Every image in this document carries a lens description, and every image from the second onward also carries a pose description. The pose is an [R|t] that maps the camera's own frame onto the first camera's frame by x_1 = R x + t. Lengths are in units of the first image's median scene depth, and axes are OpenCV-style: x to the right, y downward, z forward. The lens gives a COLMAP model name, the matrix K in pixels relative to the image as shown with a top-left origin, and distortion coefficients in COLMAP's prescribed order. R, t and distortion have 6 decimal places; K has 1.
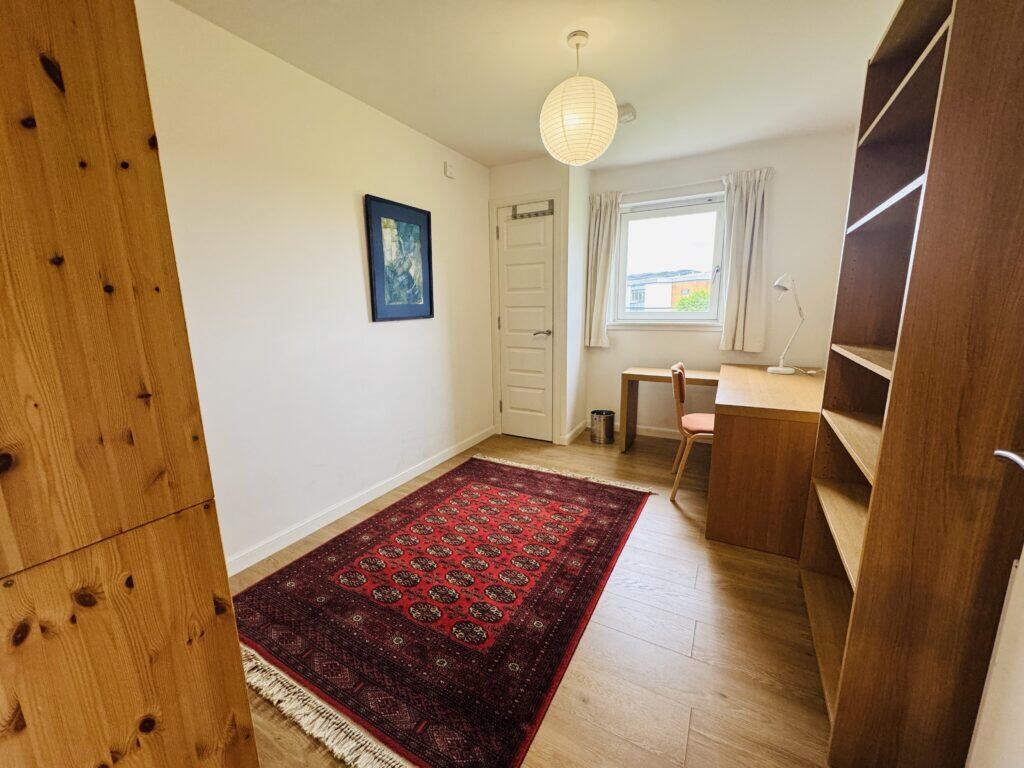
lens RADIAL K [[389.2, 0, 534.8], [0, 389.2, 377.2], [0, 0, 1]] dist [0.001896, -0.002342]
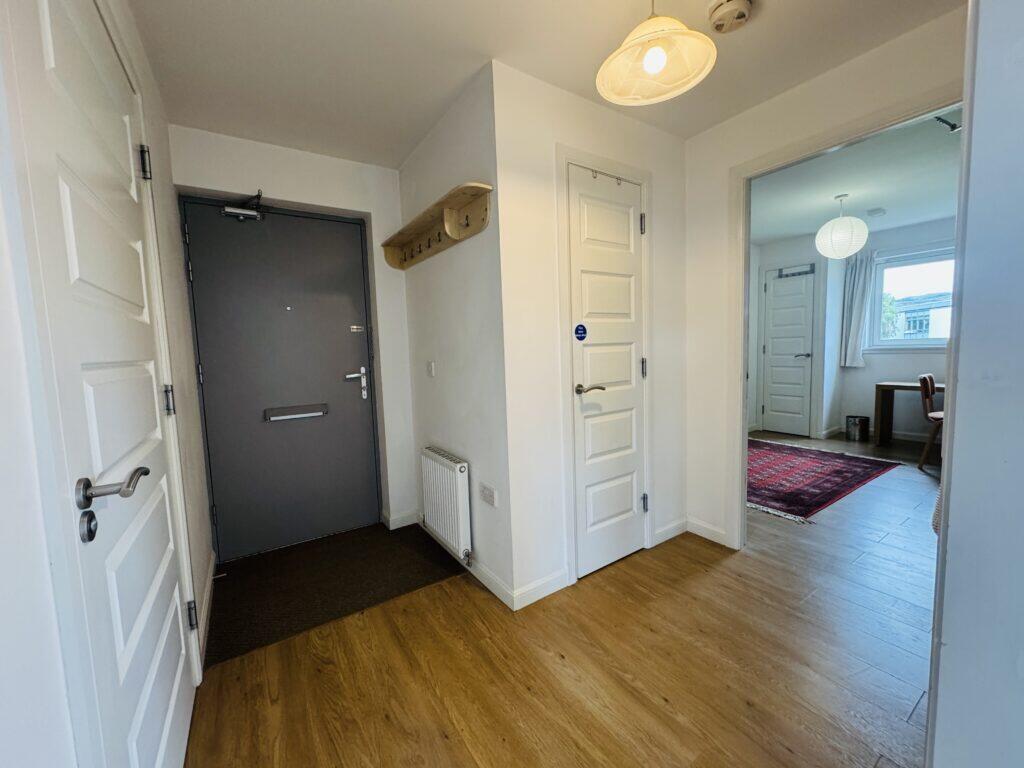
lens RADIAL K [[389.2, 0, 534.8], [0, 389.2, 377.2], [0, 0, 1]] dist [0.001896, -0.002342]
pose [[0.866140, 0.020215, -0.499392, -0.115098], [-0.067647, 0.994729, -0.077060, 0.138535], [0.495202, 0.100528, 0.862942, -0.682565]]
